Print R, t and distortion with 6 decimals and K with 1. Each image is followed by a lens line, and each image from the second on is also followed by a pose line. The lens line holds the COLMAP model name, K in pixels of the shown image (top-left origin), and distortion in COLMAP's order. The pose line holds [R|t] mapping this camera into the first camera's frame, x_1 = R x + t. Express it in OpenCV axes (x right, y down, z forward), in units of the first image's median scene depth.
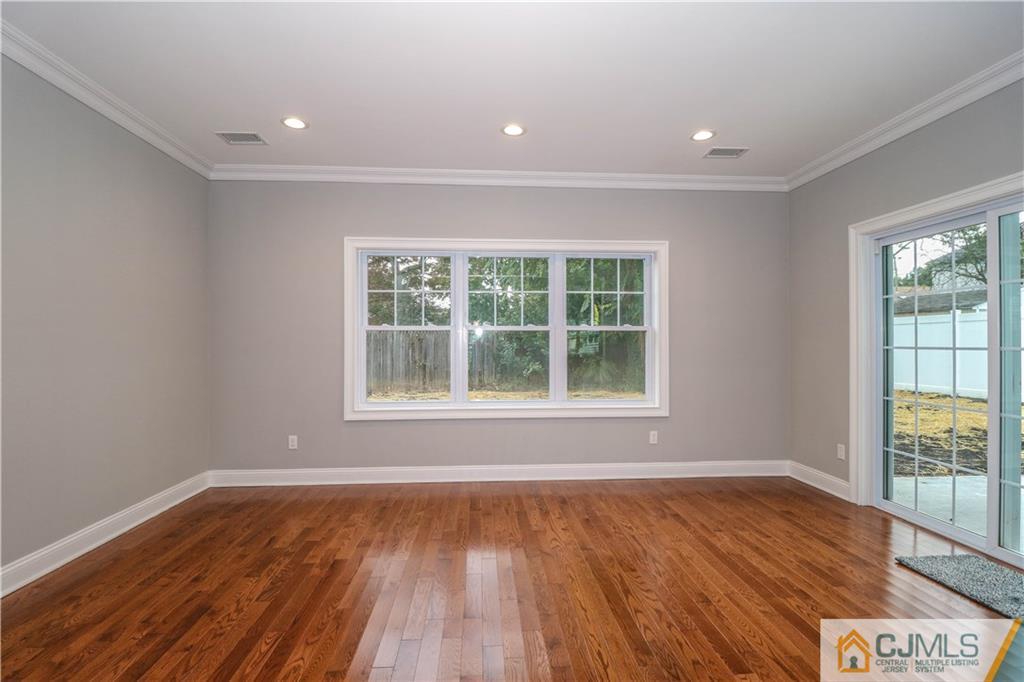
lens RADIAL K [[479.3, 0, 512.0], [0, 479.3, 341.0], [0, 0, 1]] dist [-0.014091, -0.000296]
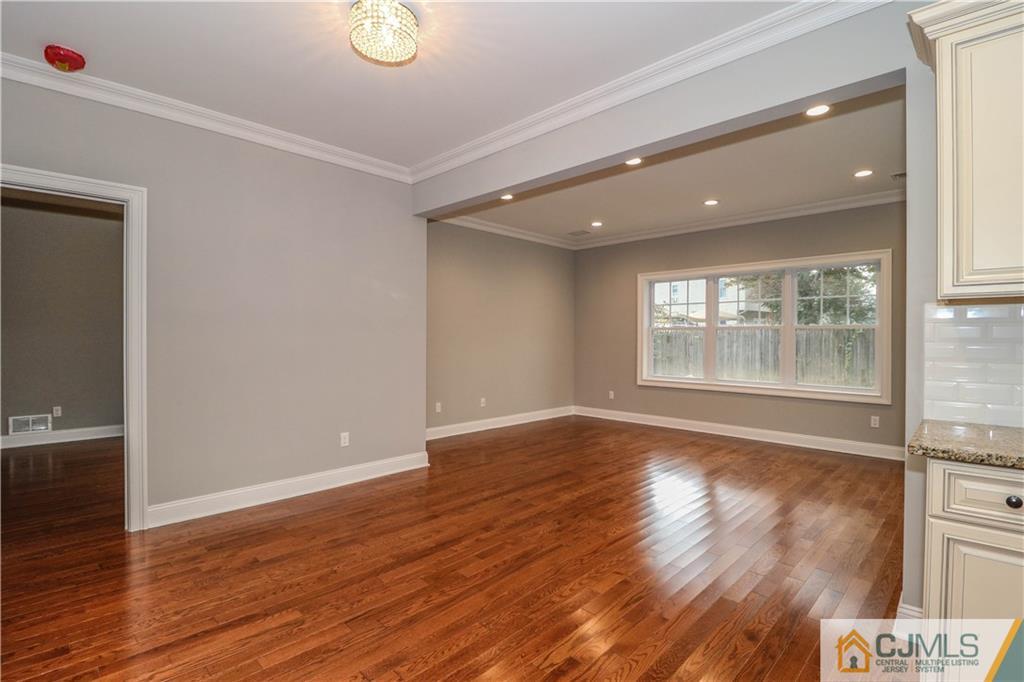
lens RADIAL K [[479.3, 0, 512.0], [0, 479.3, 341.0], [0, 0, 1]] dist [-0.014091, -0.000296]
pose [[0.666482, 0.008377, -0.745474, 0.597526], [-0.000886, 0.999945, 0.010445, -0.003201], [0.745521, -0.006301, 0.666453, -0.432449]]
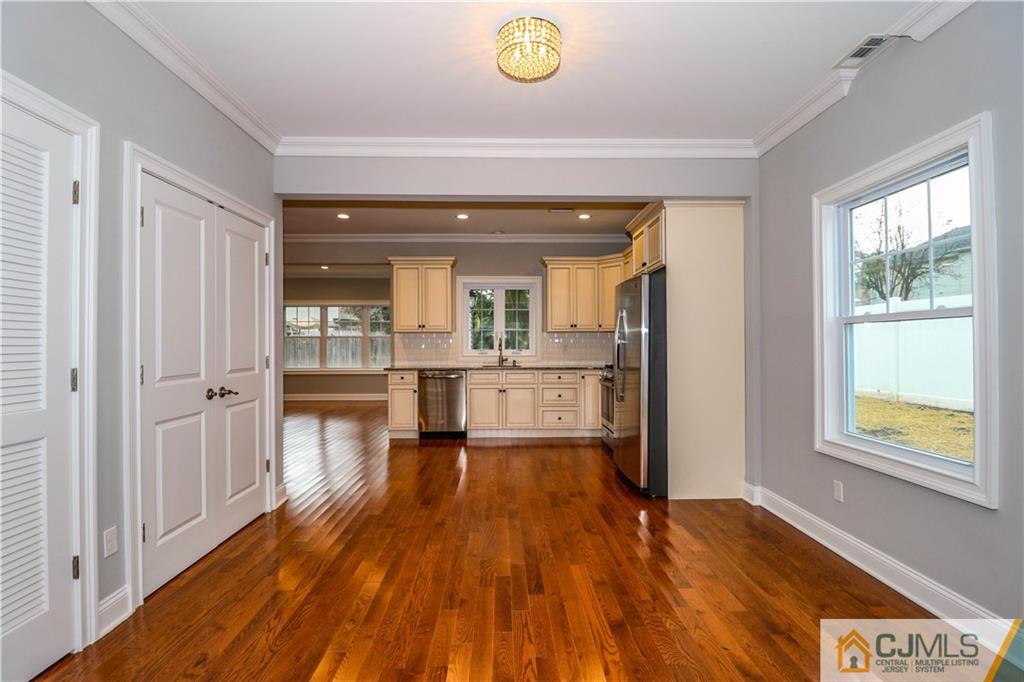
lens RADIAL K [[486.0, 0, 516.3], [0, 486.0, 342.2], [0, 0, 1]] dist [-0.019647, -0.001117]
pose [[0.999329, -0.001820, -0.036584, 0.986351], [0.001965, 0.999990, 0.003919, -0.008765], [0.036576, -0.003988, 0.999323, -1.436509]]
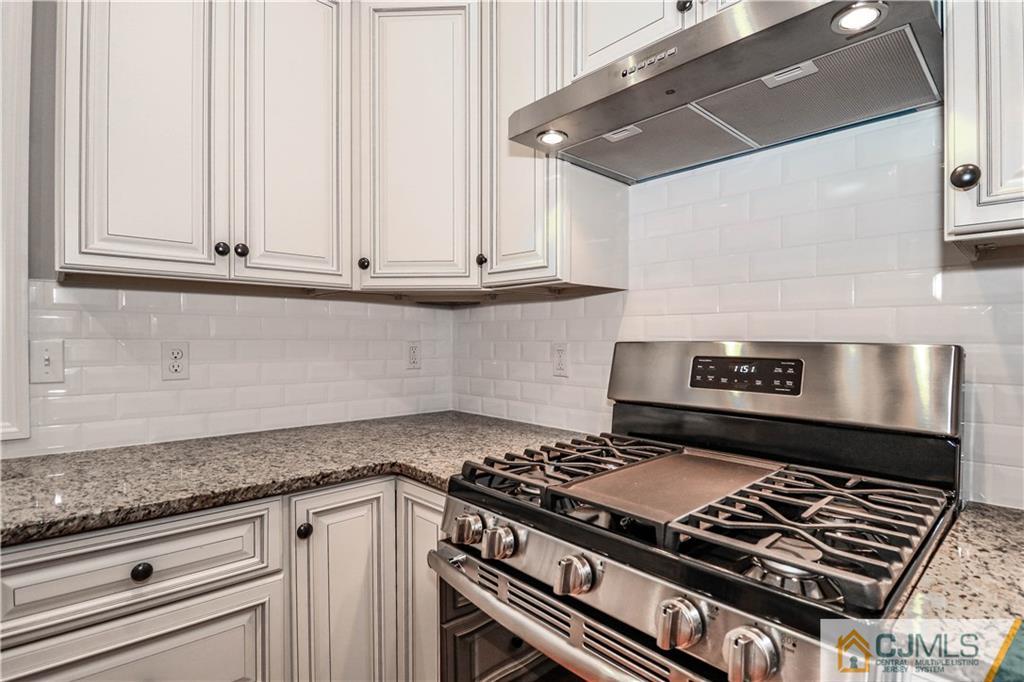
lens RADIAL K [[486.0, 0, 516.3], [0, 486.0, 342.2], [0, 0, 1]] dist [-0.019647, -0.001117]
pose [[0.767884, -0.001246, 0.640588, 1.056441], [-0.007563, 0.999911, 0.011010, -0.001857], [-0.640544, -0.013299, 0.767806, -0.222291]]
